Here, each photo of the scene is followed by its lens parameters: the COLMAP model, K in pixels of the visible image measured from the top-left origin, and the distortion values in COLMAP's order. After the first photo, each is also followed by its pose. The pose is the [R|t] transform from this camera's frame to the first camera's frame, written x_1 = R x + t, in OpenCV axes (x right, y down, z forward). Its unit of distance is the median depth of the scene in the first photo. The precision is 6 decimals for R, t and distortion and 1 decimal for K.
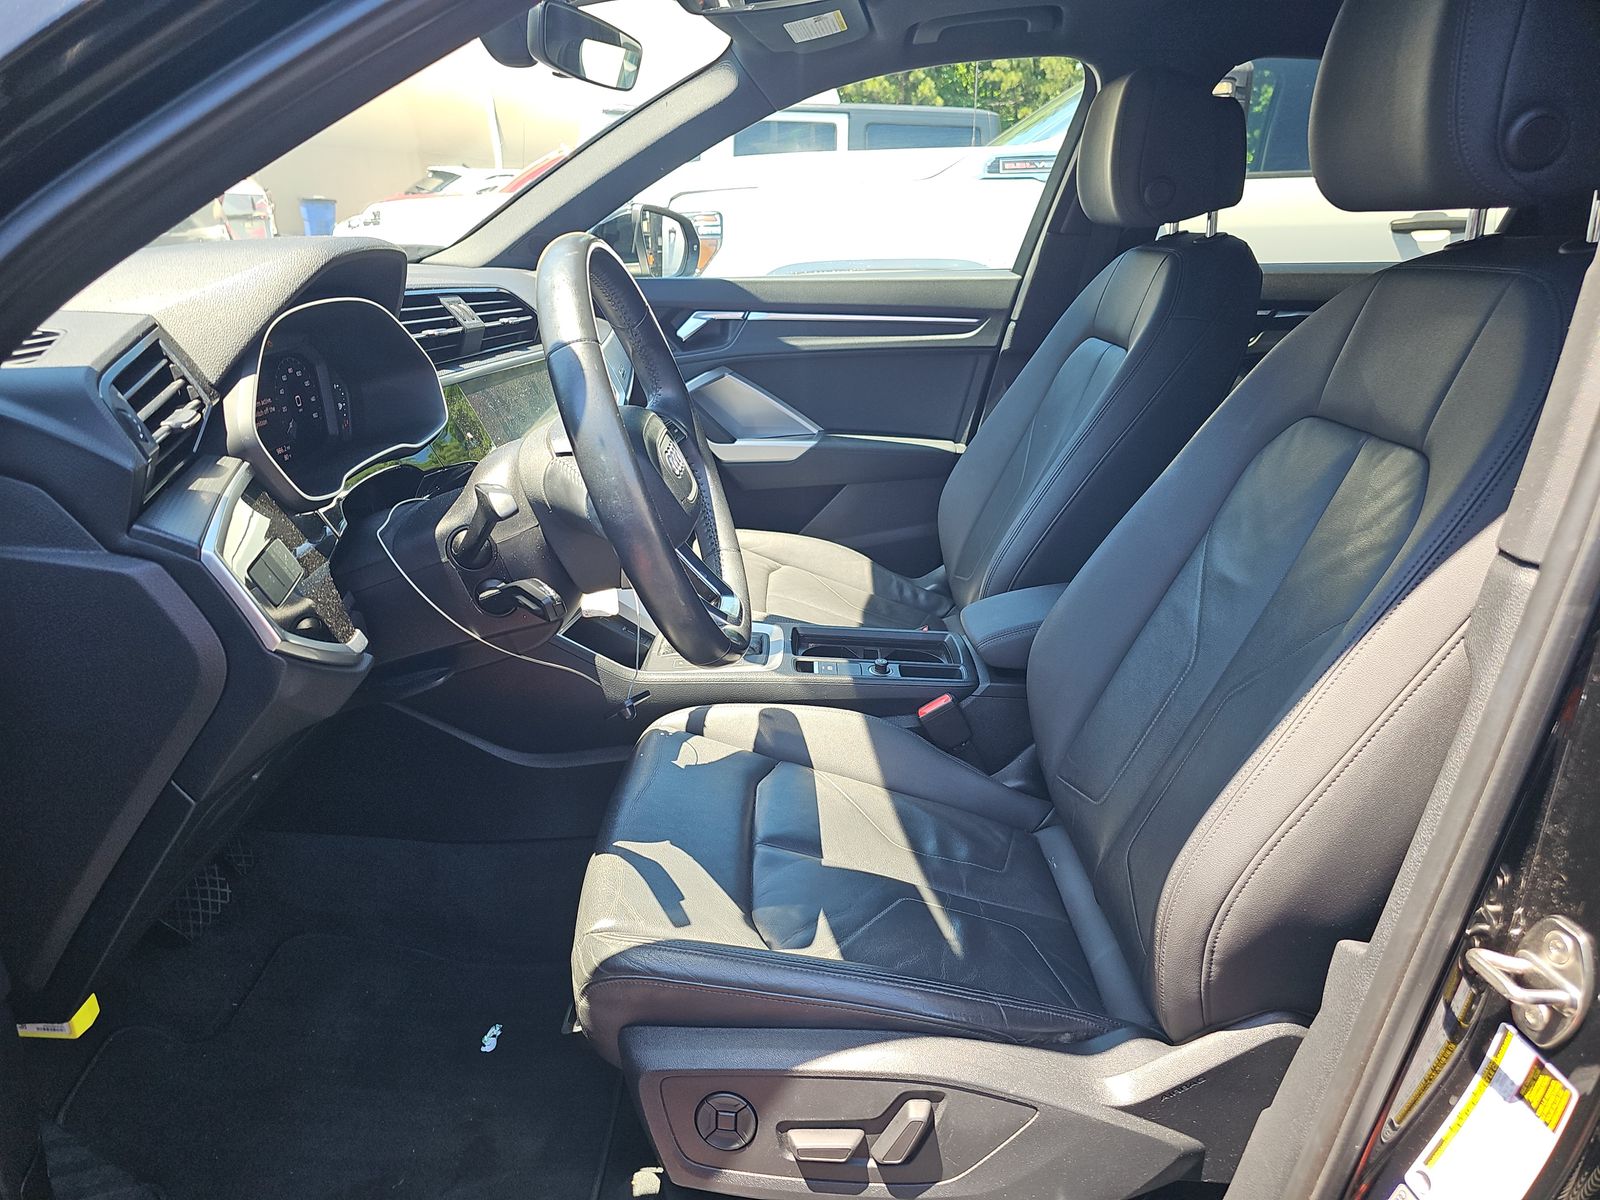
lens RADIAL K [[1065.7, 0, 803.5], [0, 1065.7, 612.0], [0, 0, 1]] dist [0.009967, -0.012449]
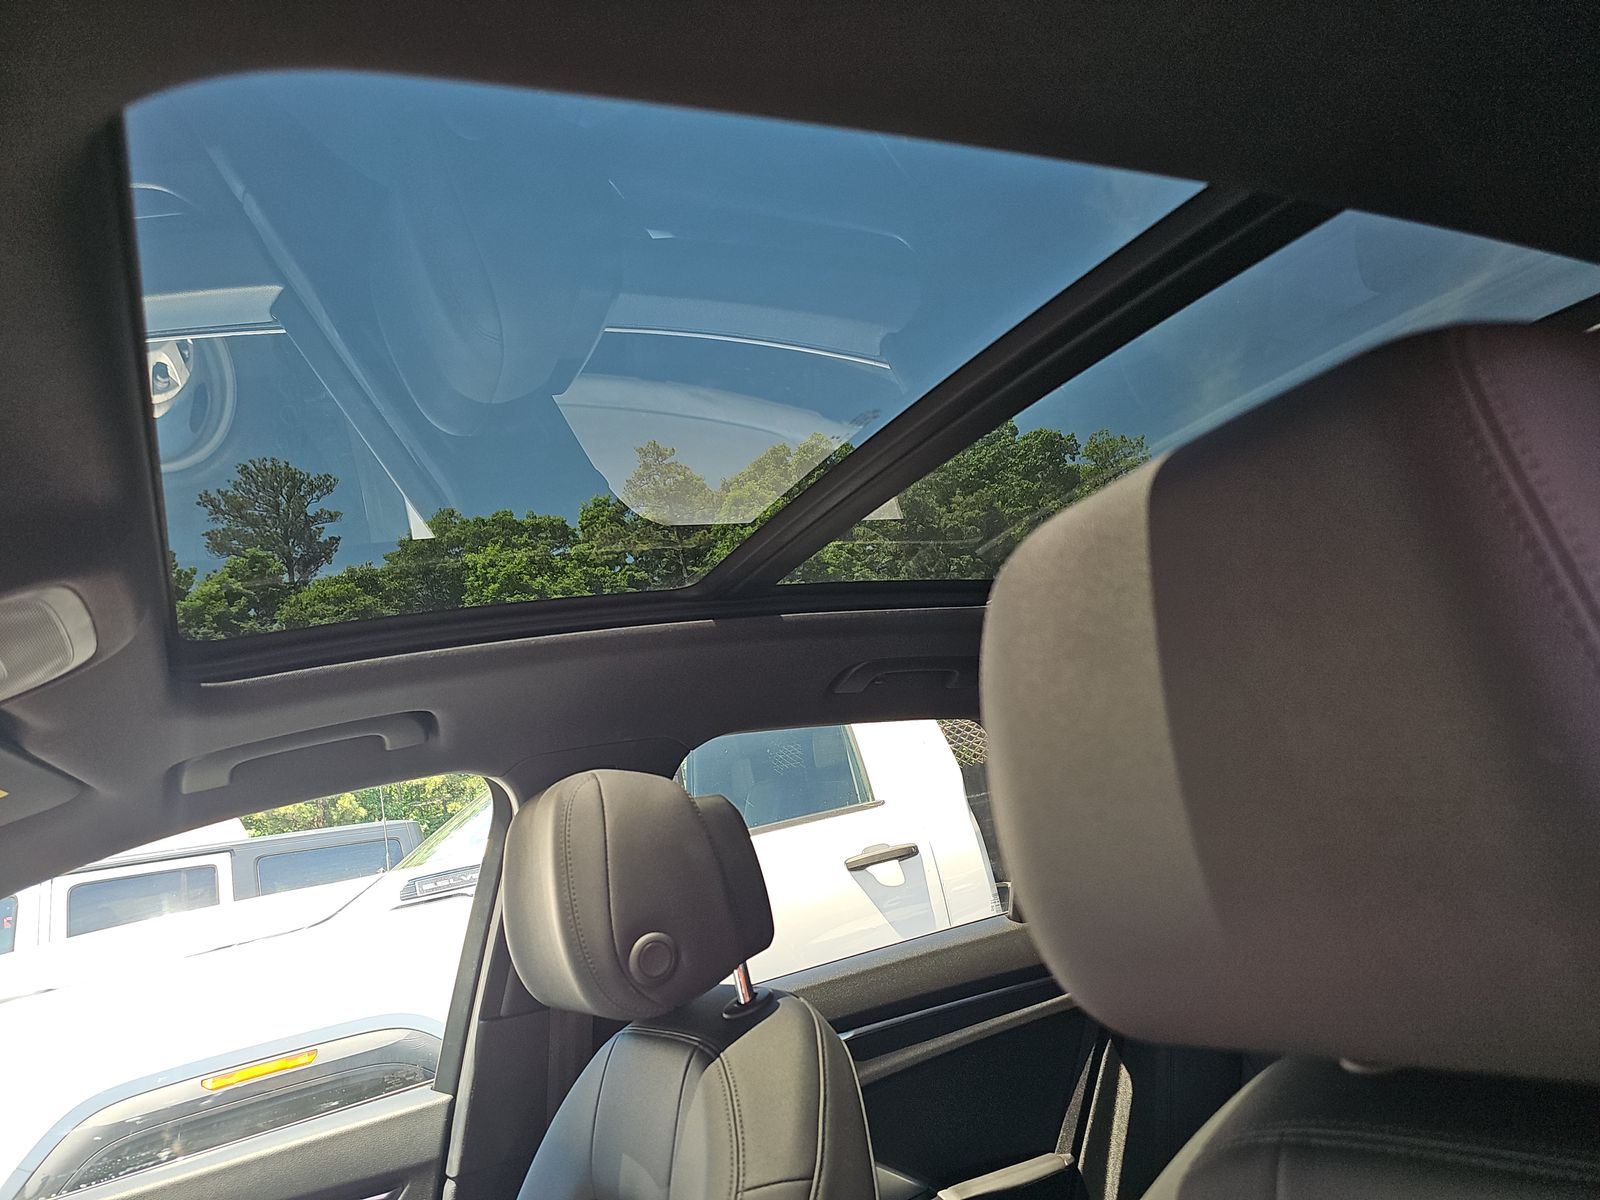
lens RADIAL K [[1065.7, 0, 804.4], [0, 1065.7, 602.1], [0, 0, 1]] dist [0.009967, -0.012449]
pose [[0.866986, -0.061350, 0.494542, 0.094136], [0.336223, 0.804494, -0.489636, -0.174444], [-0.367817, 0.590784, 0.718112, 0.317763]]
